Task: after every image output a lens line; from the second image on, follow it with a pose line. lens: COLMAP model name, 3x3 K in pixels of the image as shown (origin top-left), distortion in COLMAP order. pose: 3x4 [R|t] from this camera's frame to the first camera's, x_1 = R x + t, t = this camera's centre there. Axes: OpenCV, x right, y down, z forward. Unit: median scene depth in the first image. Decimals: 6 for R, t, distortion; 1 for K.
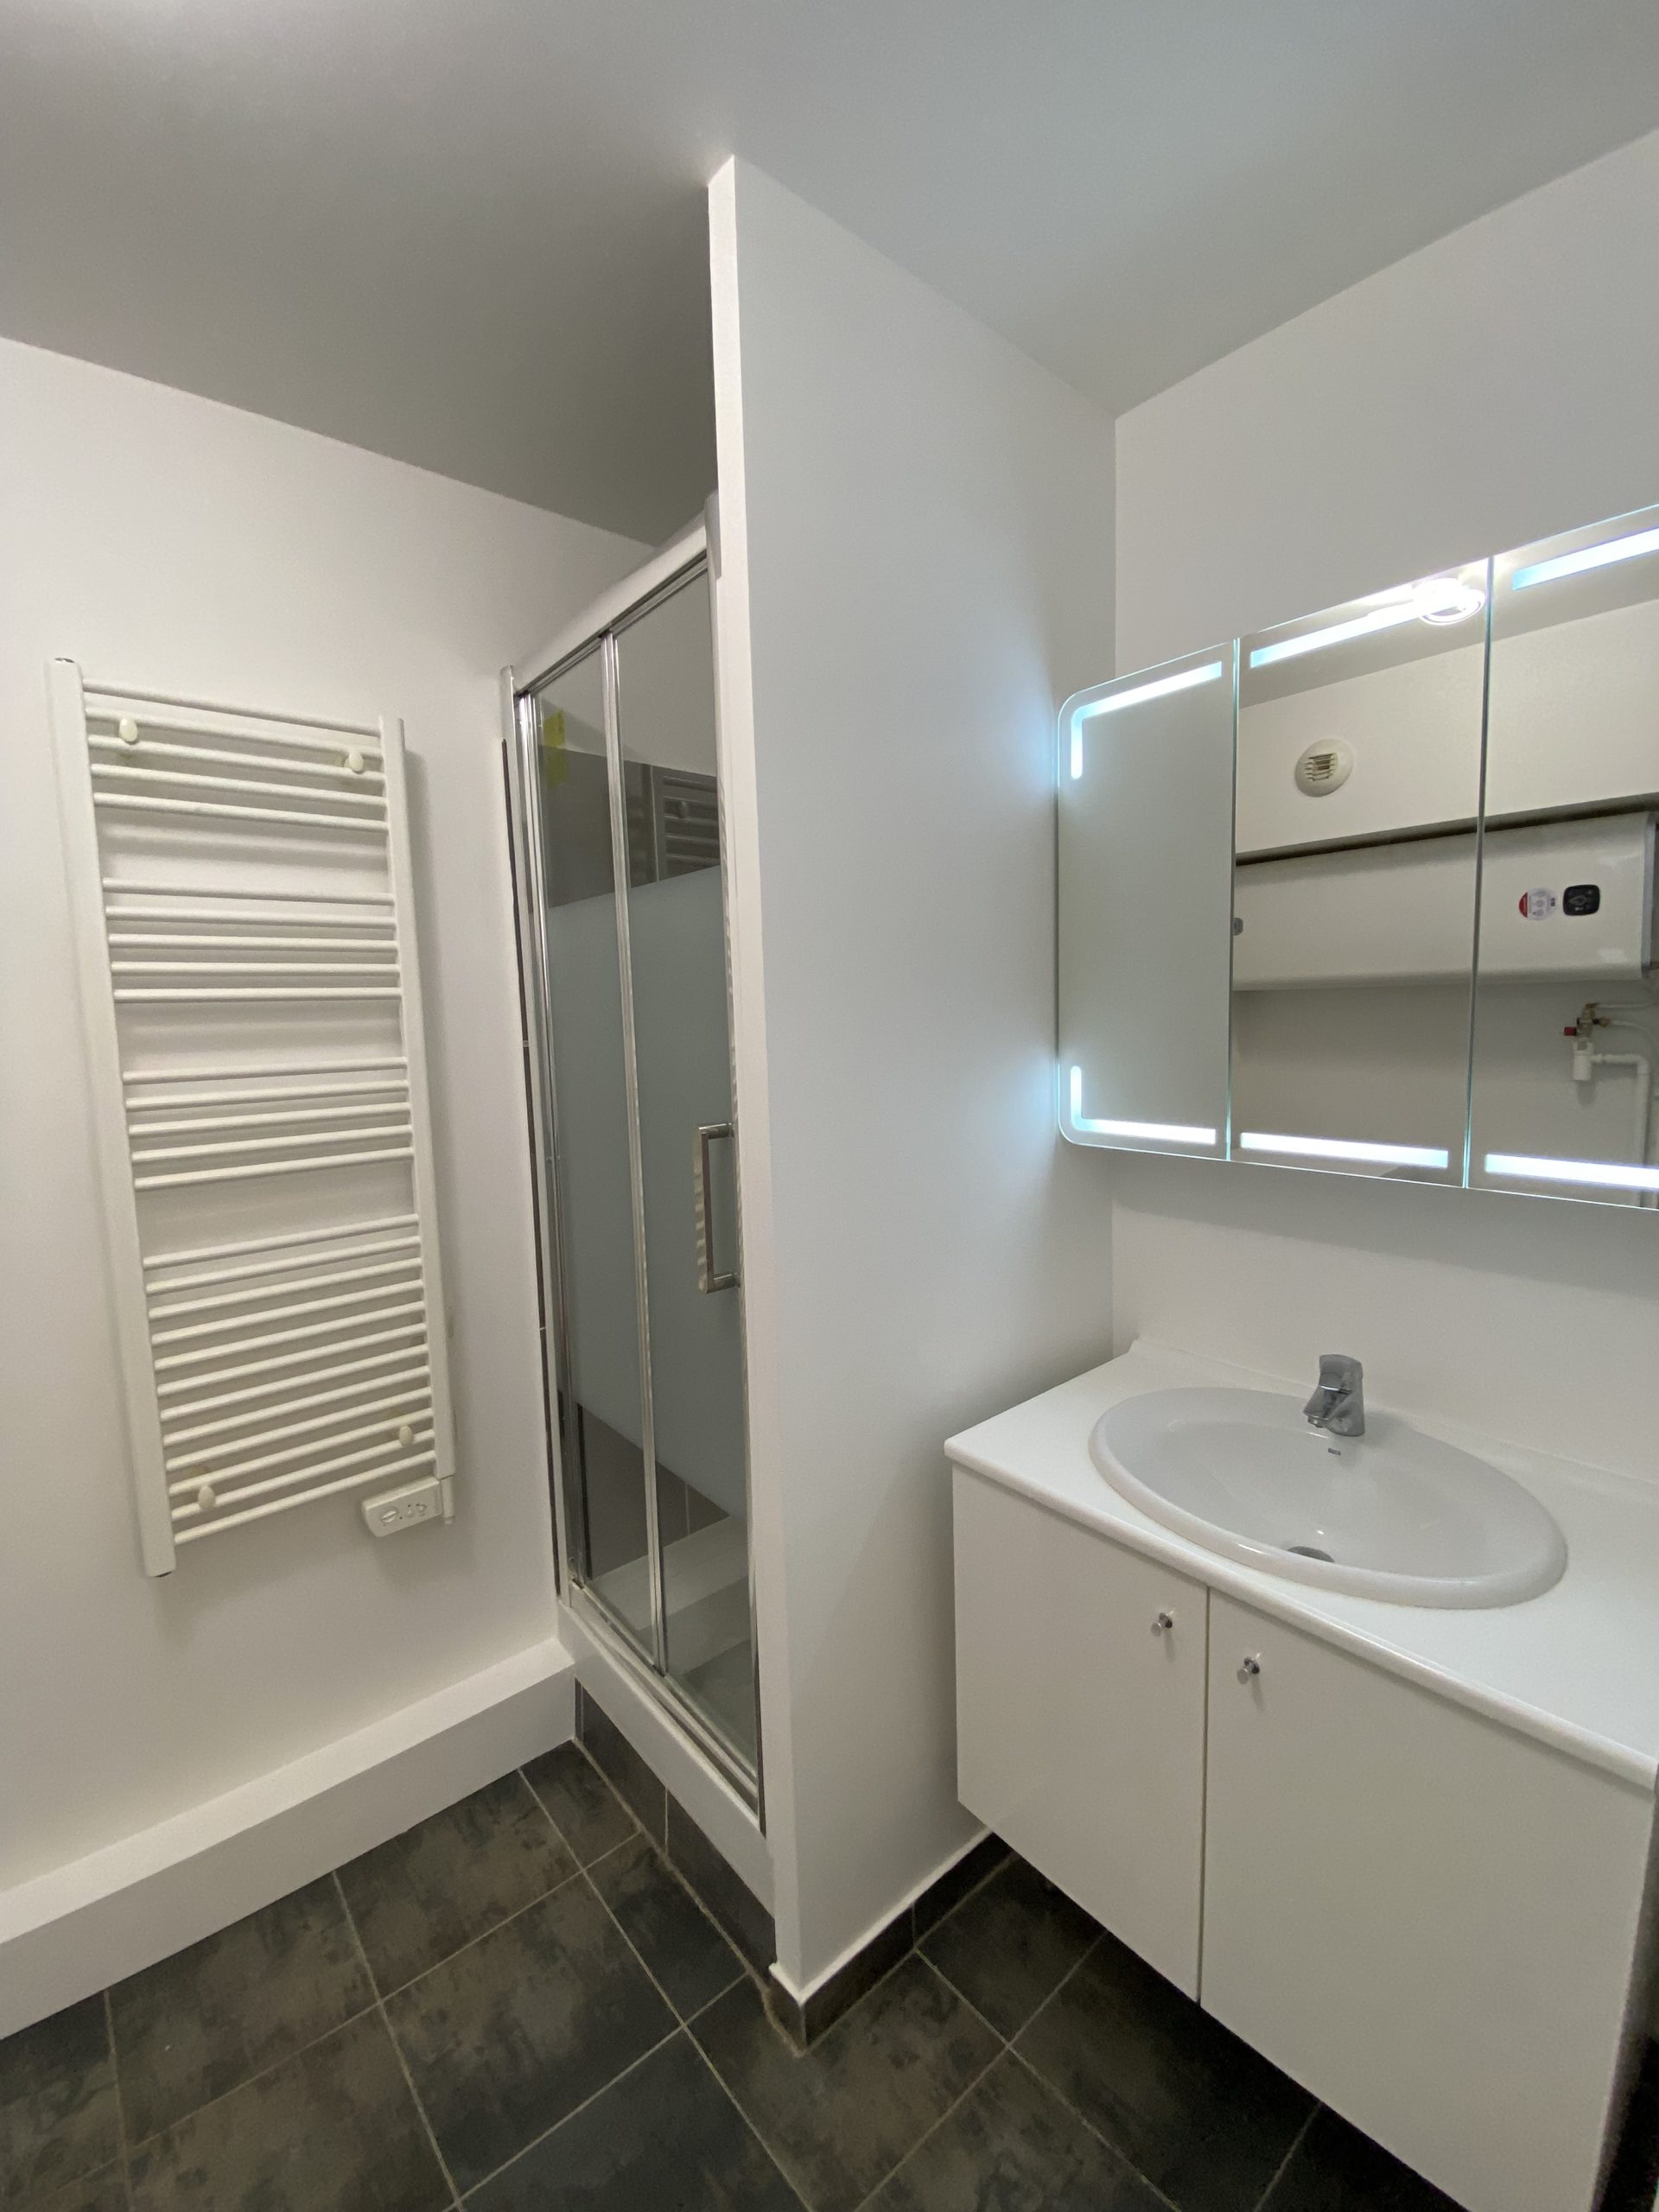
lens RADIAL K [[885.0, 0, 823.4], [0, 885.0, 1096.0], [0, 0, 1]] dist [0.015948, -0.019390]
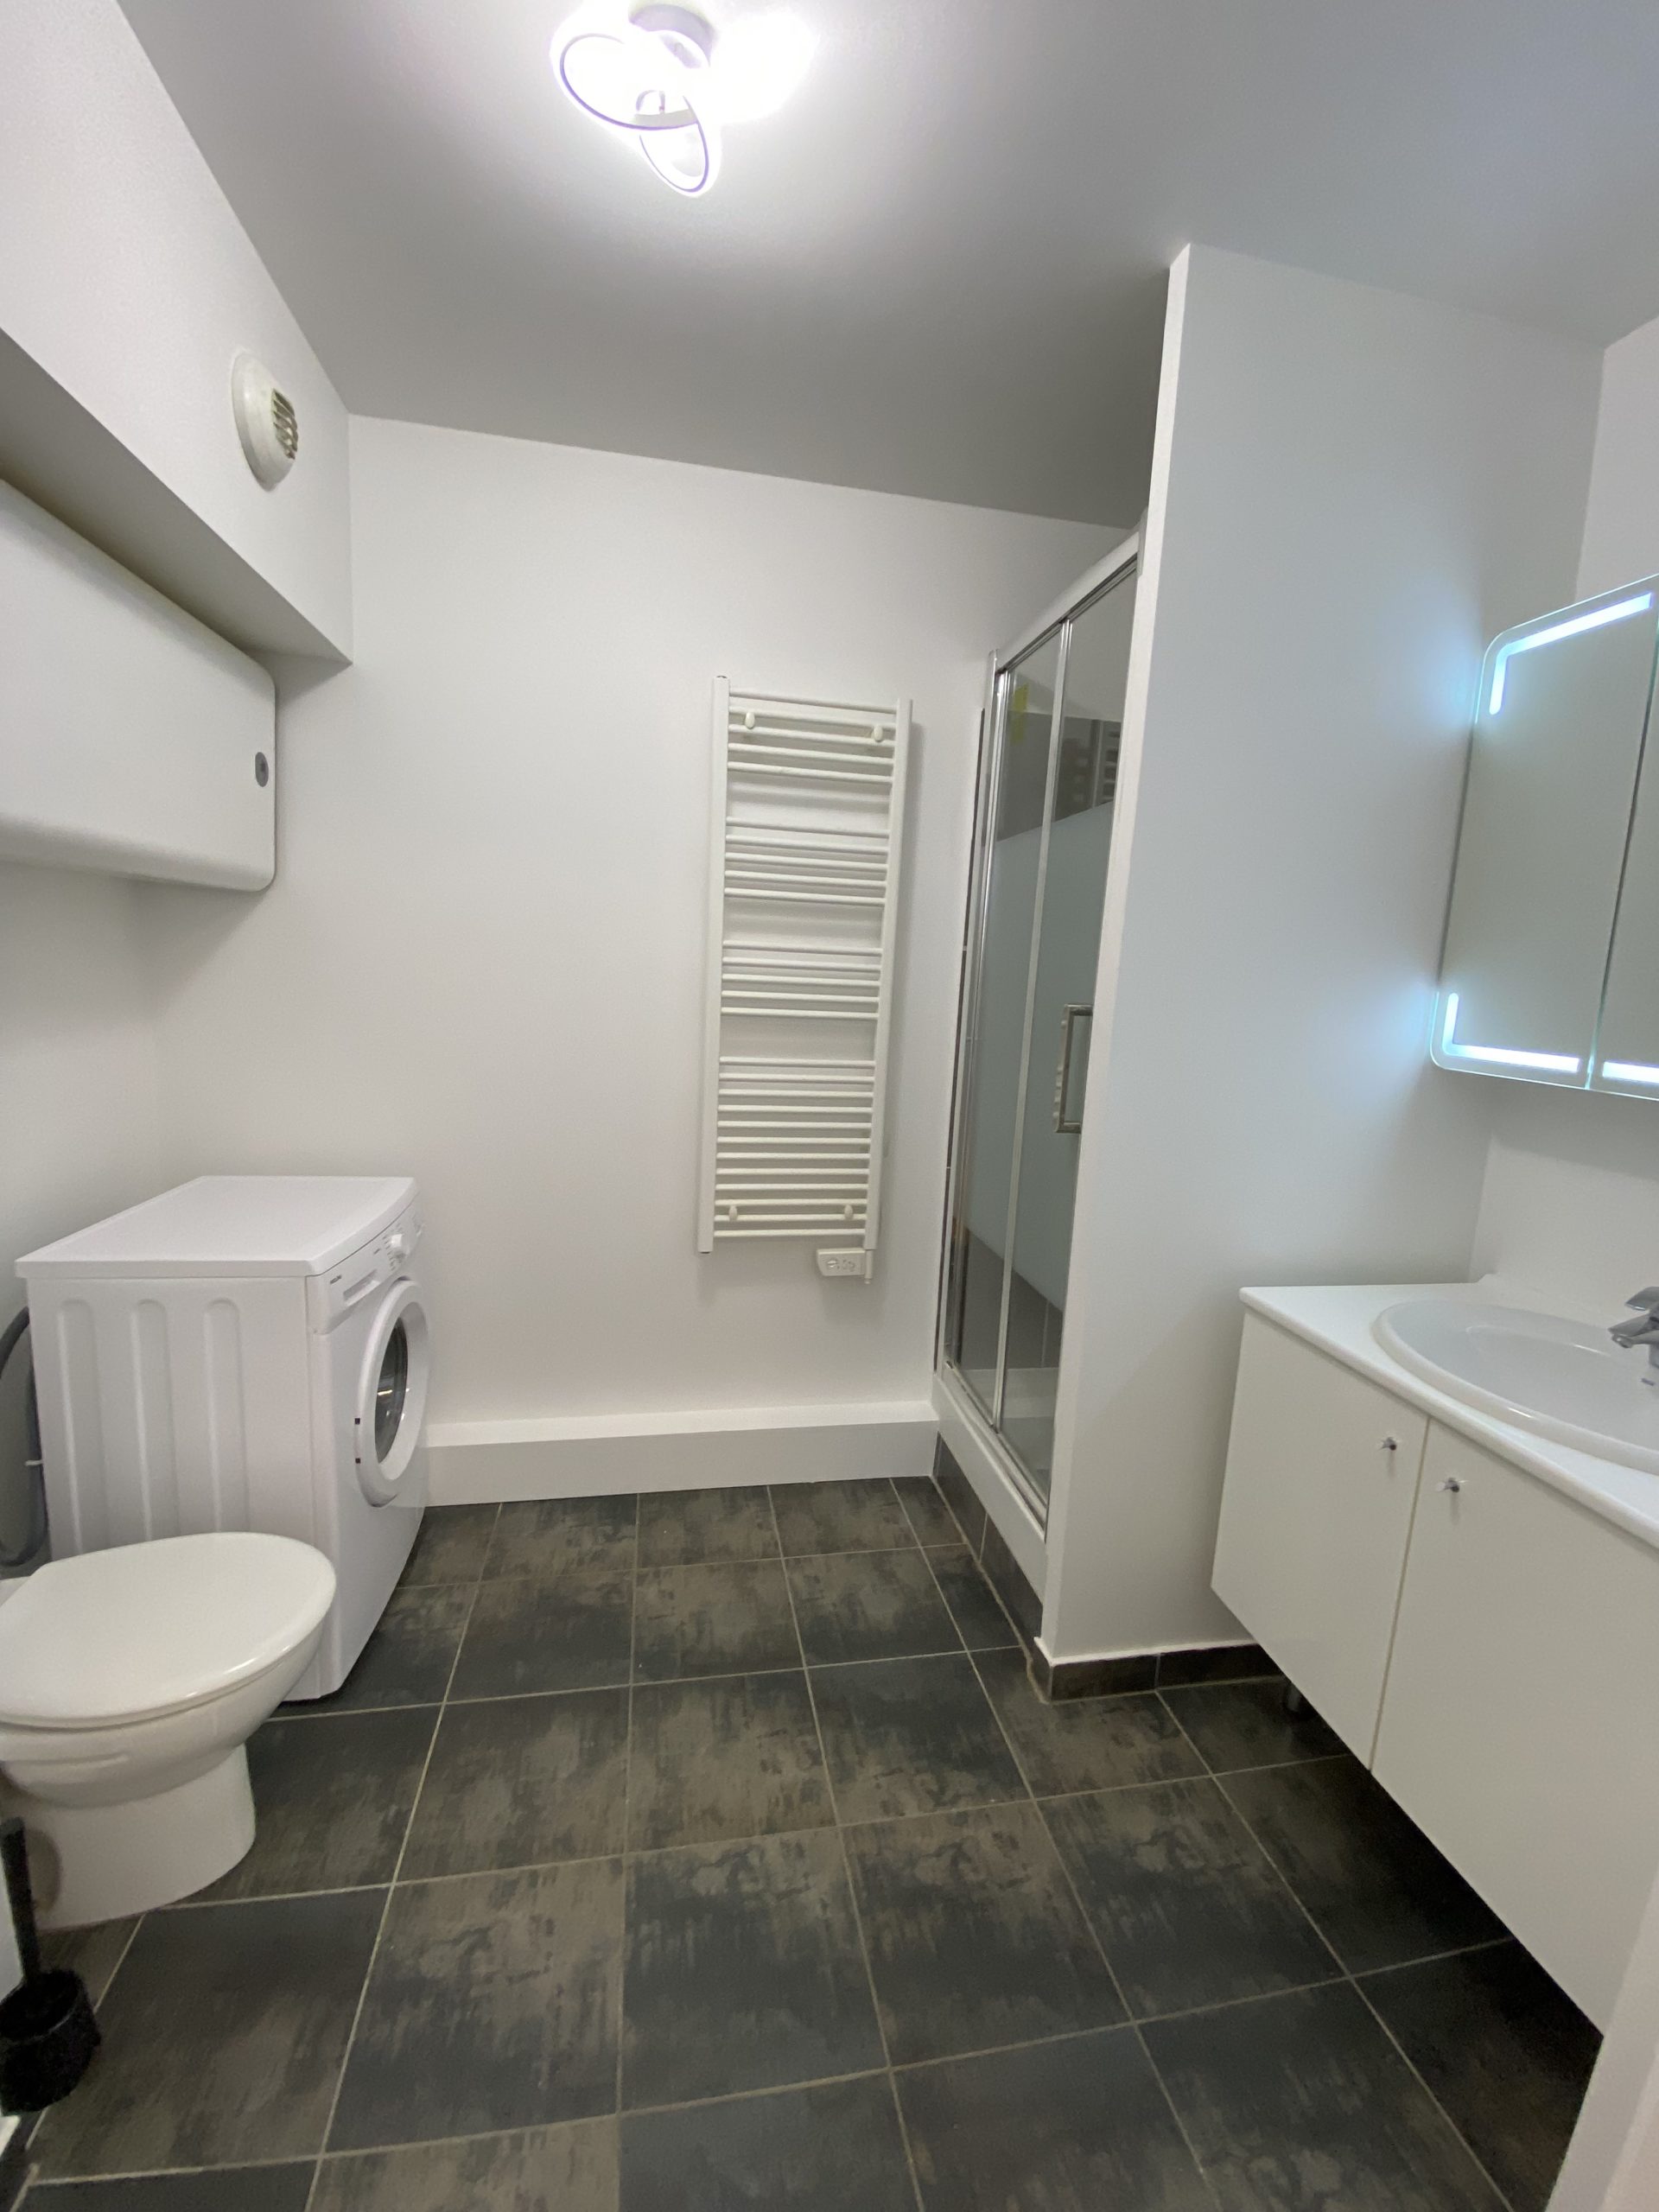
lens RADIAL K [[893.2, 0, 829.5], [0, 893.2, 1106.0], [0, 0, 1]] dist [0.070632, -0.051943]
pose [[0.866626, 0.149664, -0.475983, 0.188002], [-0.124703, 0.988648, 0.083815, 0.103459], [0.483124, -0.013280, 0.875451, -0.317767]]
